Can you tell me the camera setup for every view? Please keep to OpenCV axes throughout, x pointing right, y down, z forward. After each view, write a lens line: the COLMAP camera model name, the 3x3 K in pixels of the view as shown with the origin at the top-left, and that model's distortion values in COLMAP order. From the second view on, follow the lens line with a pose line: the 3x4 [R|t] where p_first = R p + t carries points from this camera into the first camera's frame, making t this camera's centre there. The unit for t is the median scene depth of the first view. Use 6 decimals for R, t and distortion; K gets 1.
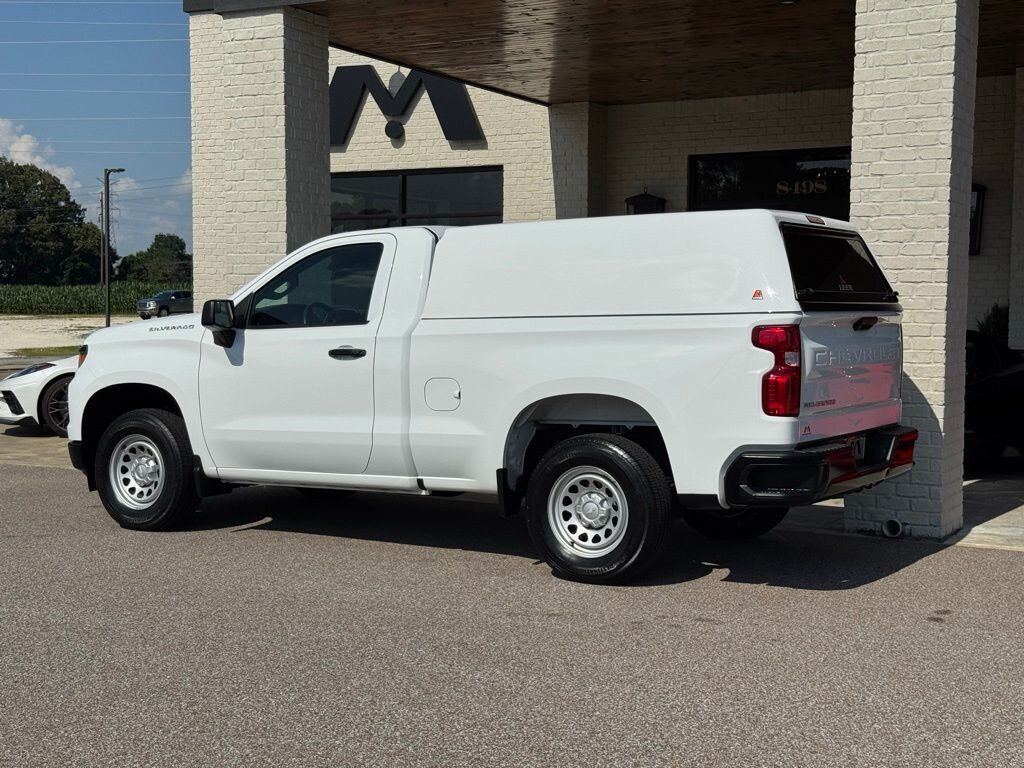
lens RADIAL K [[1435.0, 0, 507.4], [0, 1435.0, 386.8], [0, 0, 1]] dist [0.125761, 0.000000]
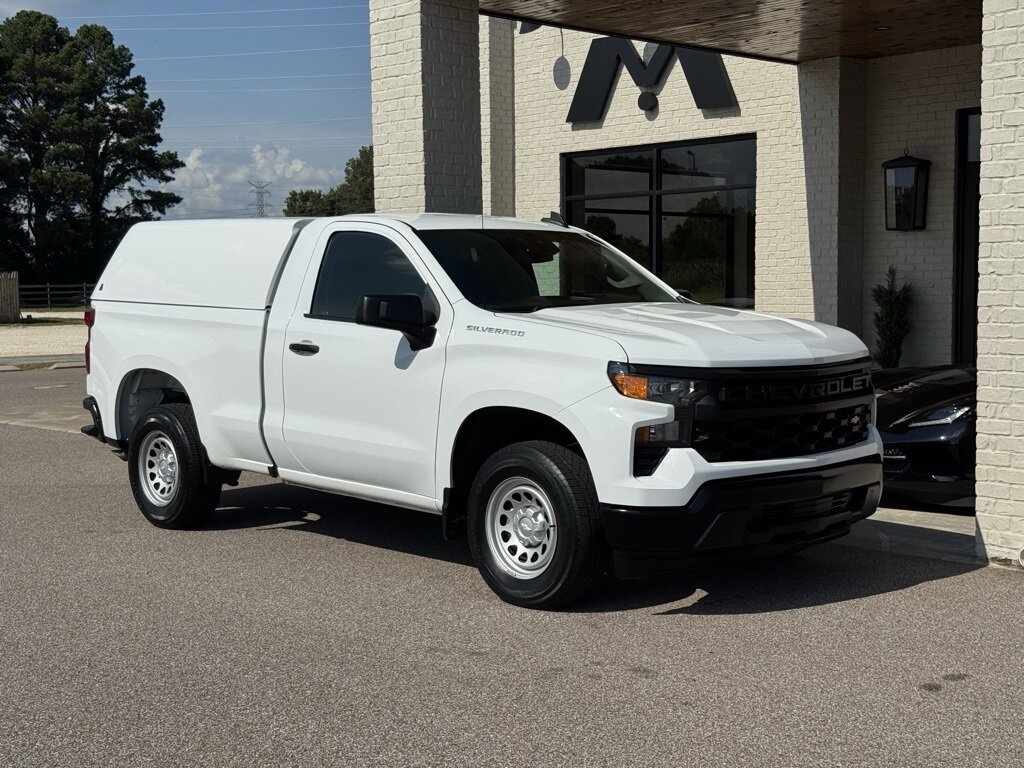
lens RADIAL K [[1435.0, 0, 507.3], [0, 1435.0, 388.4], [0, 0, 1]] dist [0.125761, 0.000000]
pose [[0.955222, 0.003452, -0.295870, 0.226270], [0.001793, 0.999846, 0.017454, -0.013070], [0.295885, -0.017203, 0.955069, 0.126557]]
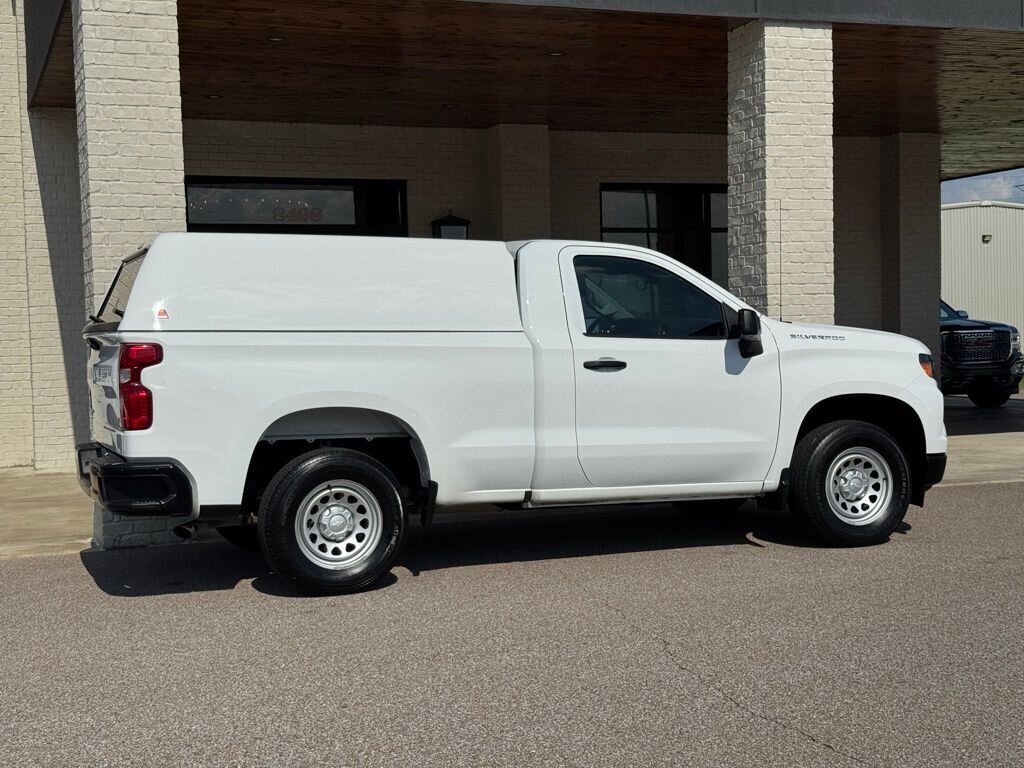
lens RADIAL K [[1435.0, 0, 514.7], [0, 1435.0, 386.9], [0, 0, 1]] dist [0.125761, 0.000000]
pose [[0.635908, -0.054735, 0.769821, -0.864971], [0.073939, 0.997214, 0.009827, -0.021644], [-0.768215, 0.050671, 0.638184, 0.383192]]
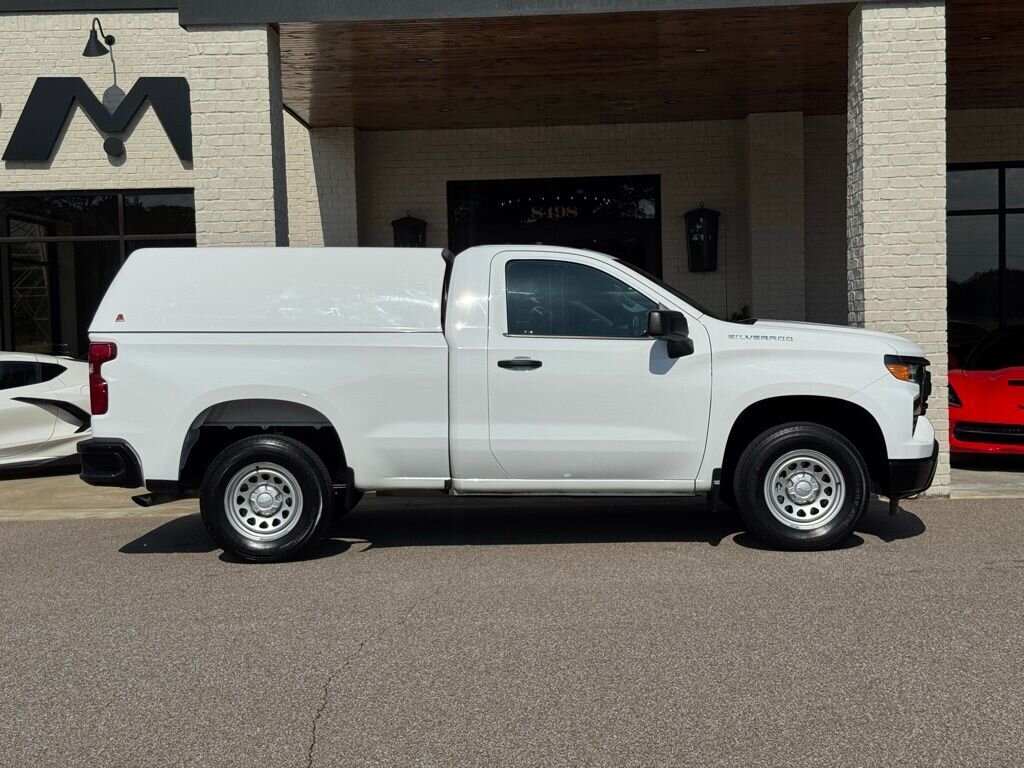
lens RADIAL K [[1435.0, 0, 510.4], [0, 1435.0, 388.1], [0, 0, 1]] dist [0.125761, 0.000000]
pose [[0.886256, -0.050925, 0.460389, -0.582392], [0.059099, 0.998247, -0.003347, -0.003589], [-0.459411, 0.030175, 0.887711, 0.075135]]
